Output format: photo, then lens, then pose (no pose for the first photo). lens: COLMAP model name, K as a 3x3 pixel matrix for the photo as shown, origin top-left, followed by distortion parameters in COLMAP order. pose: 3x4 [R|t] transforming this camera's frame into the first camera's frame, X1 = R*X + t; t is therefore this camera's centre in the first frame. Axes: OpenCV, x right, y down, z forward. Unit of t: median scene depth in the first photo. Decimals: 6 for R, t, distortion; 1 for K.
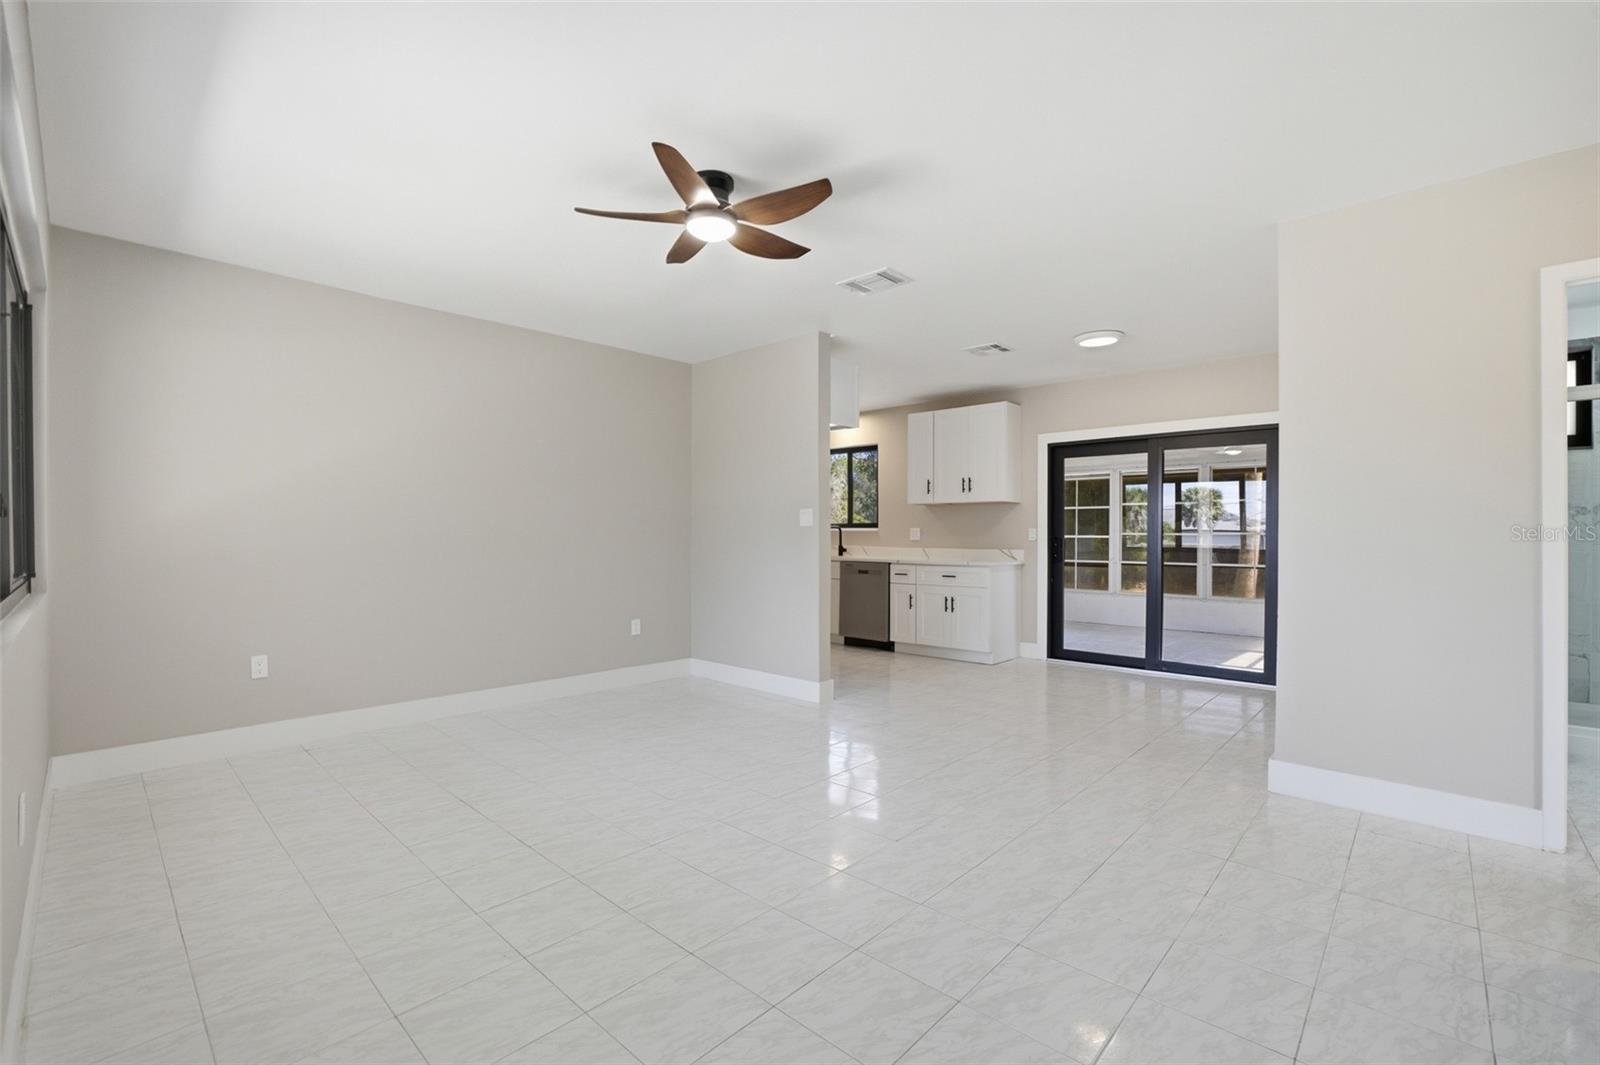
lens RADIAL K [[696.8, 0, 802.4], [0, 696.8, 541.8], [0, 0, 1]] dist [-0.054584, 0.017758]
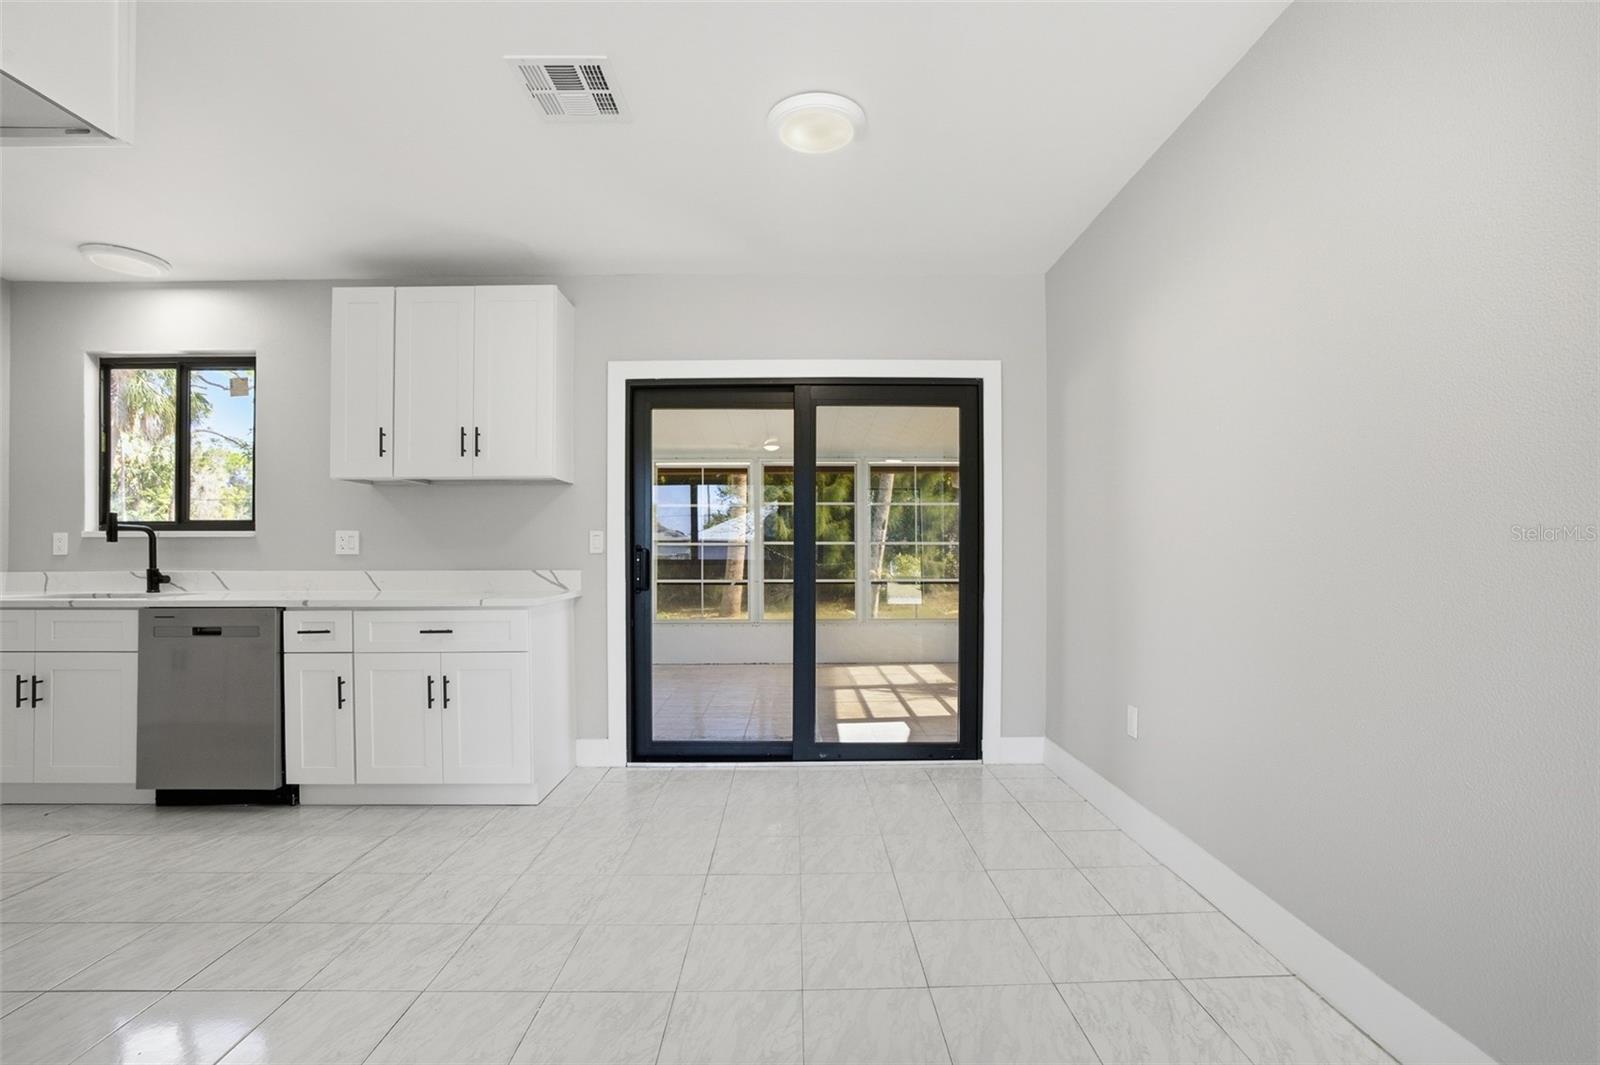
lens RADIAL K [[696.8, 0, 802.4], [0, 696.8, 541.8], [0, 0, 1]] dist [-0.054584, 0.017758]
pose [[0.712442, -0.000744, 0.701731, 0.061082], [0.012605, 0.999852, -0.011737, -0.002318], [-0.701618, 0.017207, 0.712346, 0.484989]]
